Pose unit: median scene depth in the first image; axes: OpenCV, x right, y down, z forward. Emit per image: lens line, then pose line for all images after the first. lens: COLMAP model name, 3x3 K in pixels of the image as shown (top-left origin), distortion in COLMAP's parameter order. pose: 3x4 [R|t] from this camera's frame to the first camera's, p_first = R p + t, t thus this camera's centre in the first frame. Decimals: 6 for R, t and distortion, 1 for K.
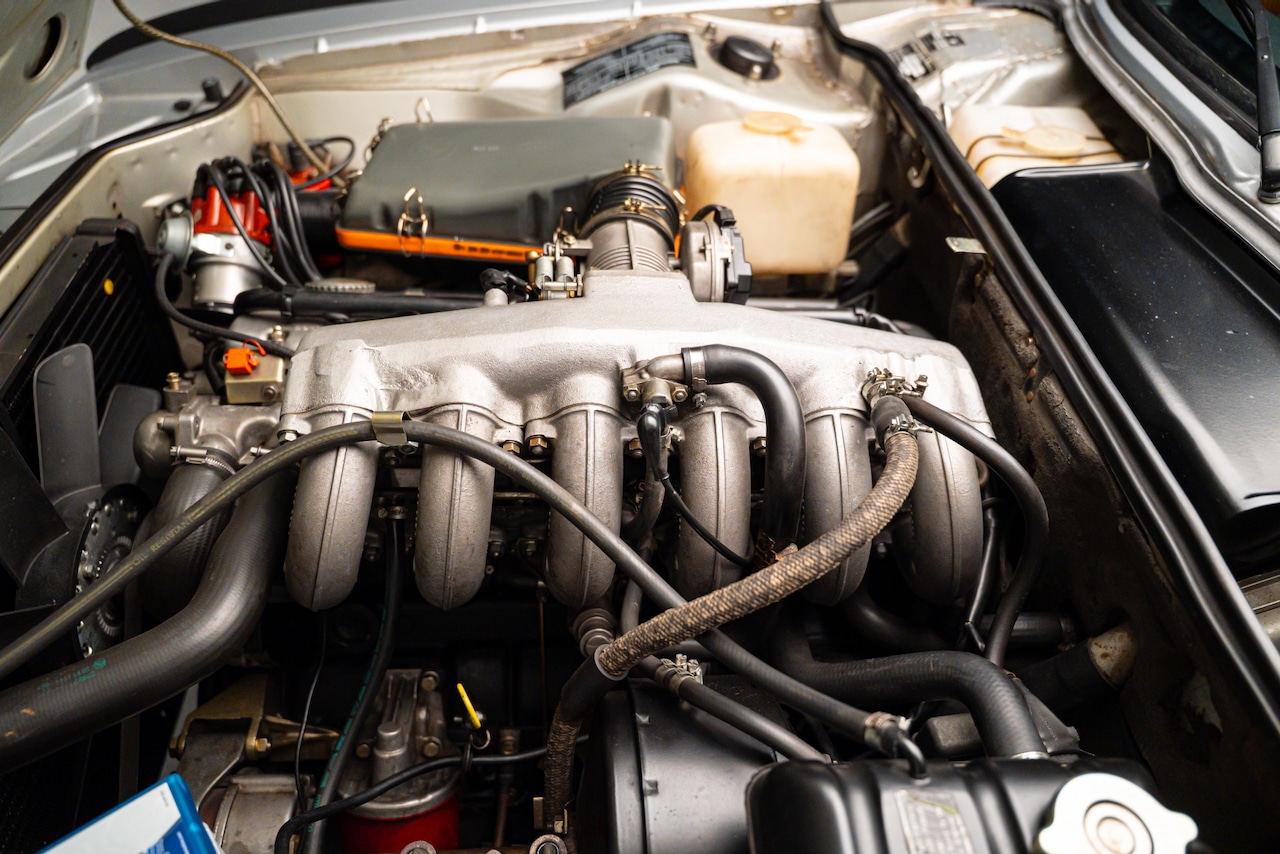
lens RADIAL K [[936.2, 0, 640.0], [0, 936.2, 427.0], [0, 0, 1]] dist [-0.004092, 0.033720]
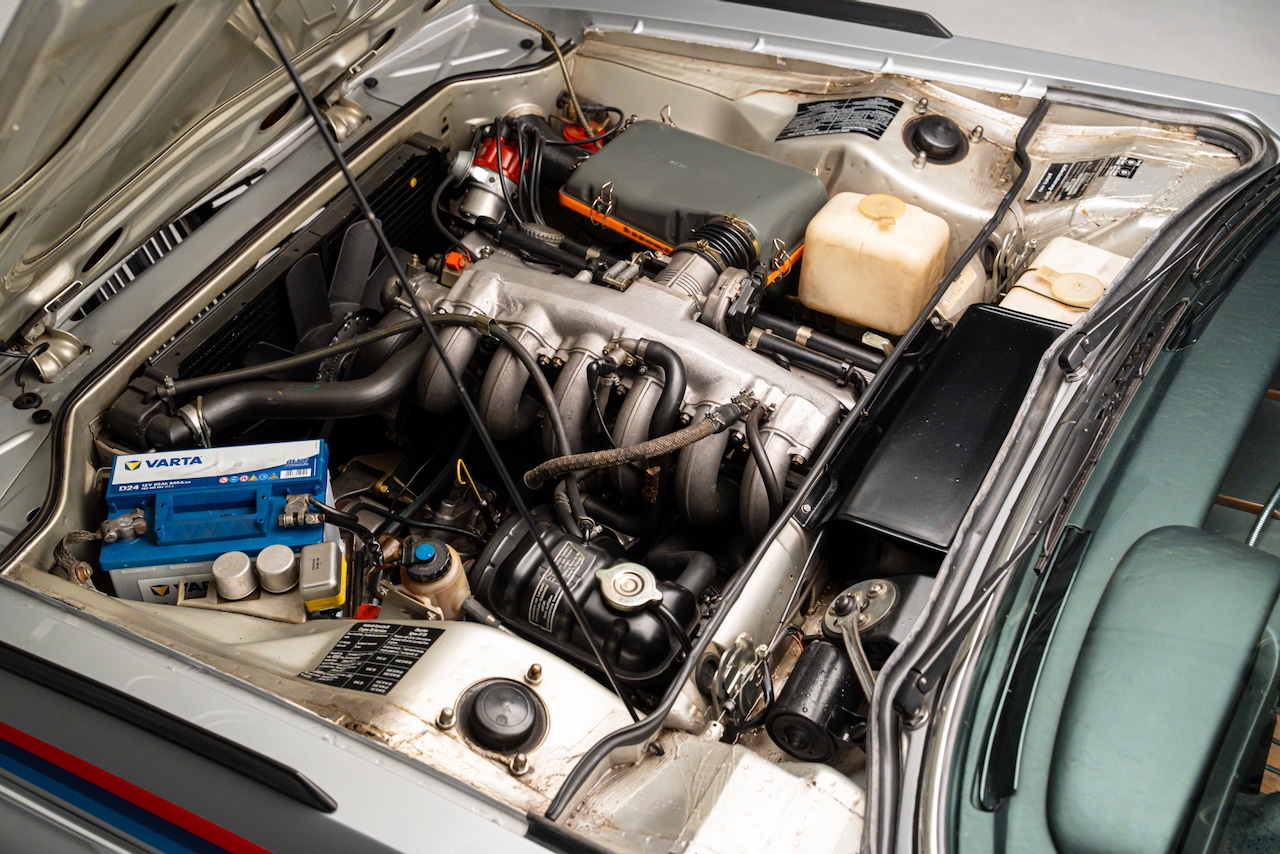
lens RADIAL K [[1842.4, 0, 640.0], [0, 1842.4, 427.0], [0, 0, 1]] dist [0.721647, -0.003041]
pose [[0.842968, 0.347087, -0.411017, 1.066586], [-0.350239, 0.934010, 0.070416, -0.119831], [0.408334, 0.084596, 0.908904, -1.489781]]
